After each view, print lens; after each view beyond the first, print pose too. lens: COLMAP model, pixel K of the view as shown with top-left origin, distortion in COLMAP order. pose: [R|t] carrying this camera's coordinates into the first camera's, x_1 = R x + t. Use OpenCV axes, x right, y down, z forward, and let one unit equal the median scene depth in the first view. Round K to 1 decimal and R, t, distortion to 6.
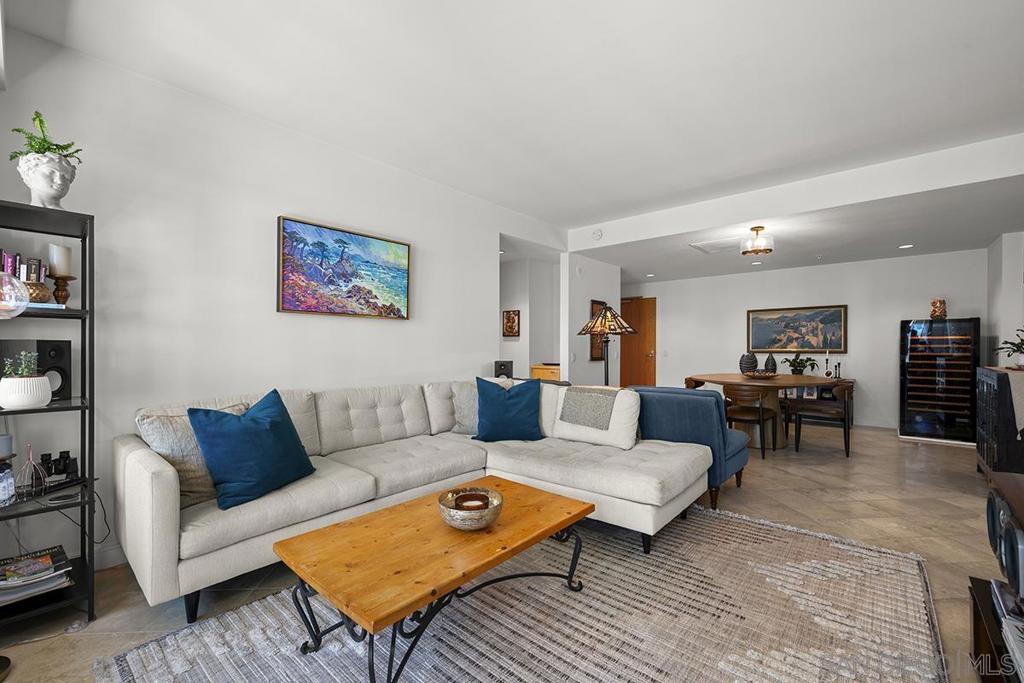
lens RADIAL K [[436.7, 0, 504.5], [0, 436.7, 349.1], [0, 0, 1]] dist [0.002347, -0.000492]
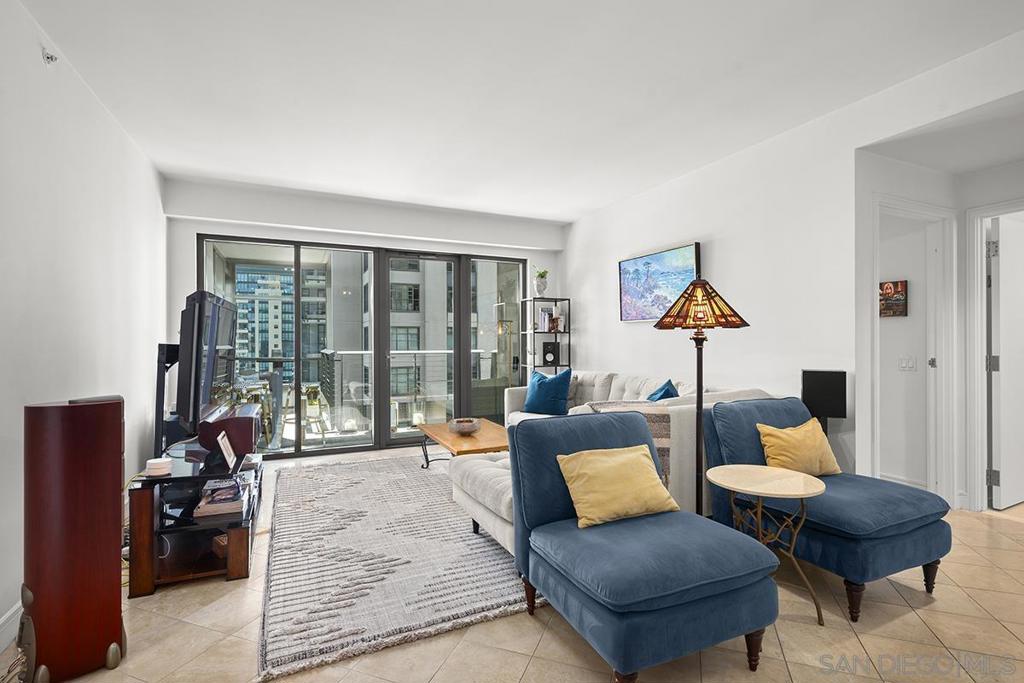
lens RADIAL K [[472.4, 0, 511.8], [0, 472.4, 341.1], [0, 0, 1]] dist [0.000380, -0.000589]
pose [[-0.403141, 0.001732, -0.915136, 0.546119], [0.000276, 0.999998, 0.001772, -0.010242], [0.915138, 0.000462, -0.403141, 0.615725]]
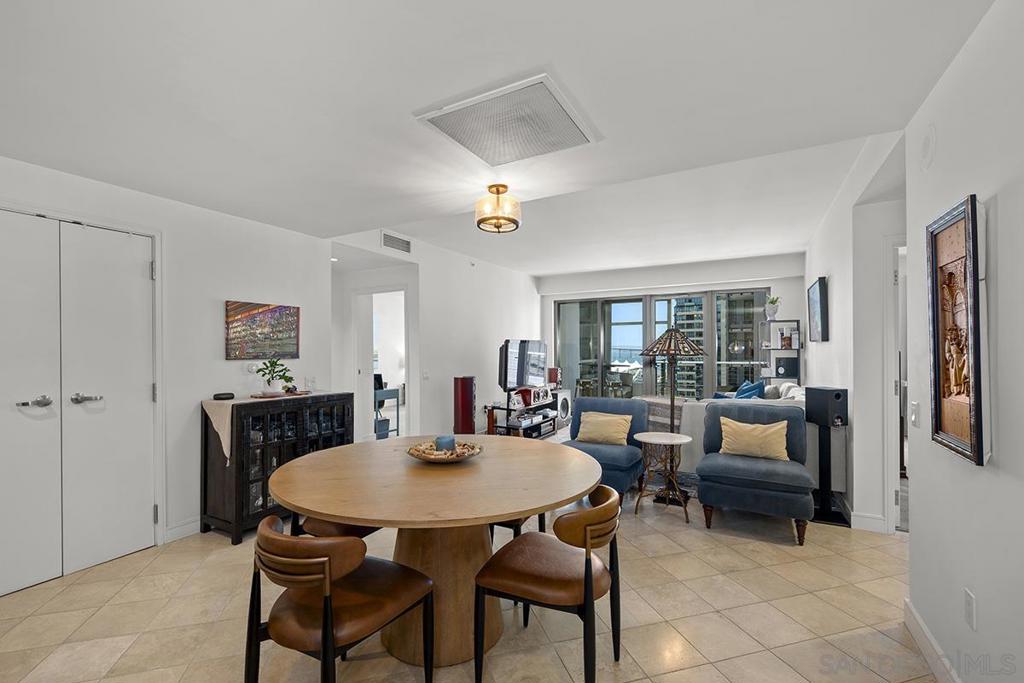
lens RADIAL K [[436.7, 0, 508.6], [0, 436.7, 349.5], [0, 0, 1]] dist [0.002347, -0.000492]
pose [[-0.976413, 0.006773, -0.215804, 0.498284], [0.005910, 0.999972, 0.004645, -0.033186], [0.215829, 0.003260, -0.976426, 1.151180]]
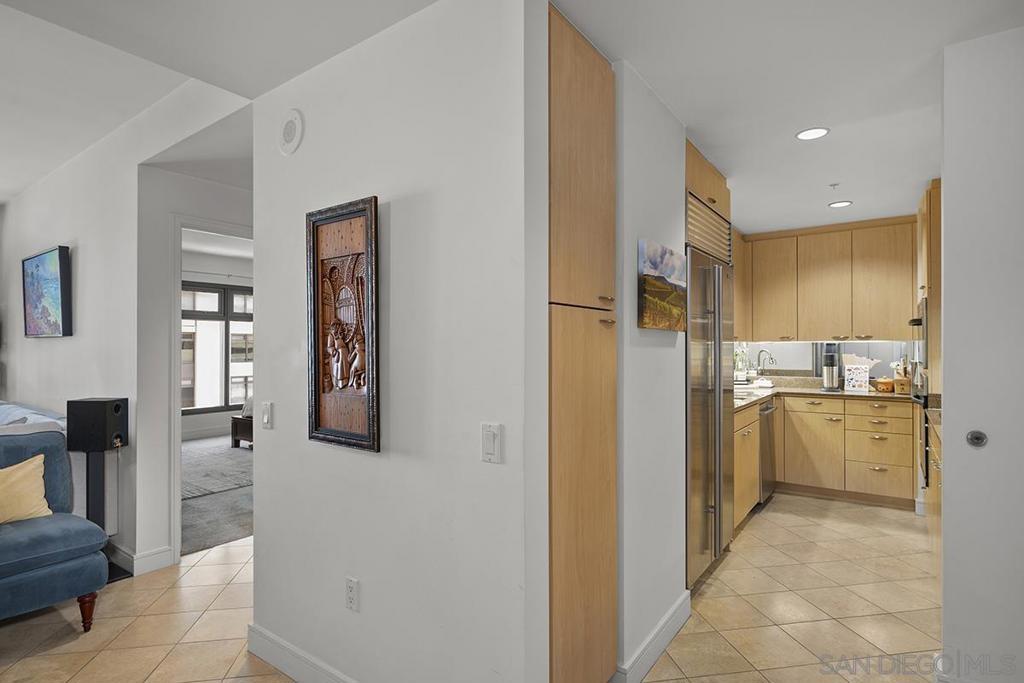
lens RADIAL K [[525.6, 0, 512.6], [0, 525.6, 350.5], [0, 0, 1]] dist [0.004239, 0.000936]
pose [[0.091938, 0.002554, -0.995761, 0.506470], [-0.006672, 0.999976, 0.001949, -0.028069], [0.995742, 0.006465, 0.091953, 1.036144]]
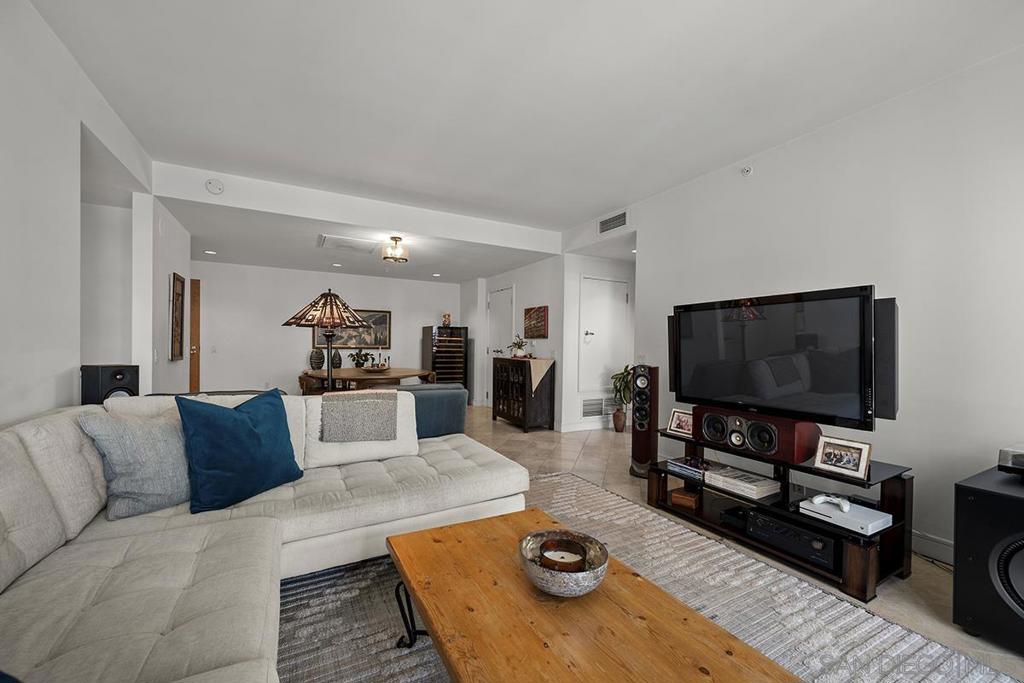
lens RADIAL K [[408.1, 0, 519.3], [0, 408.1, 351.3], [0, 0, 1]] dist [0.000412, -0.000230]
pose [[0.331563, -0.008178, 0.943398, -0.221420], [-0.008310, 0.999898, 0.011589, -0.000638], [-0.943396, -0.011682, 0.331462, 0.248149]]
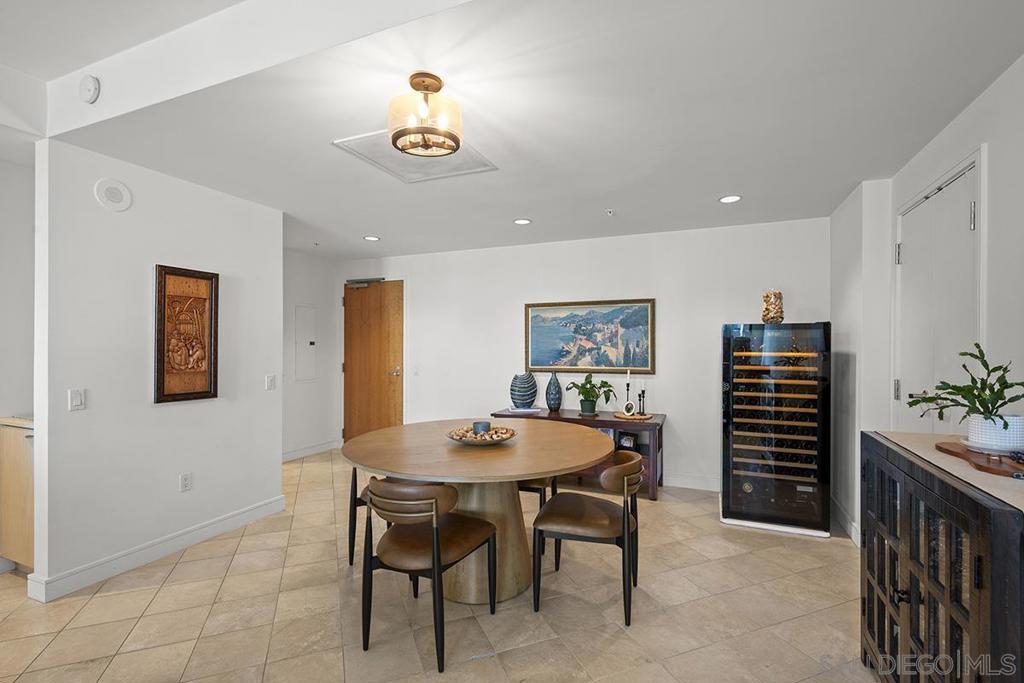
lens RADIAL K [[472.4, 0, 510.1], [0, 472.4, 345.5], [0, 0, 1]] dist [0.000380, -0.000589]
pose [[0.950720, 0.004017, 0.310025, 0.369161], [-0.001645, 0.999967, -0.007913, -0.026678], [-0.310047, 0.007013, 0.950695, 0.410393]]
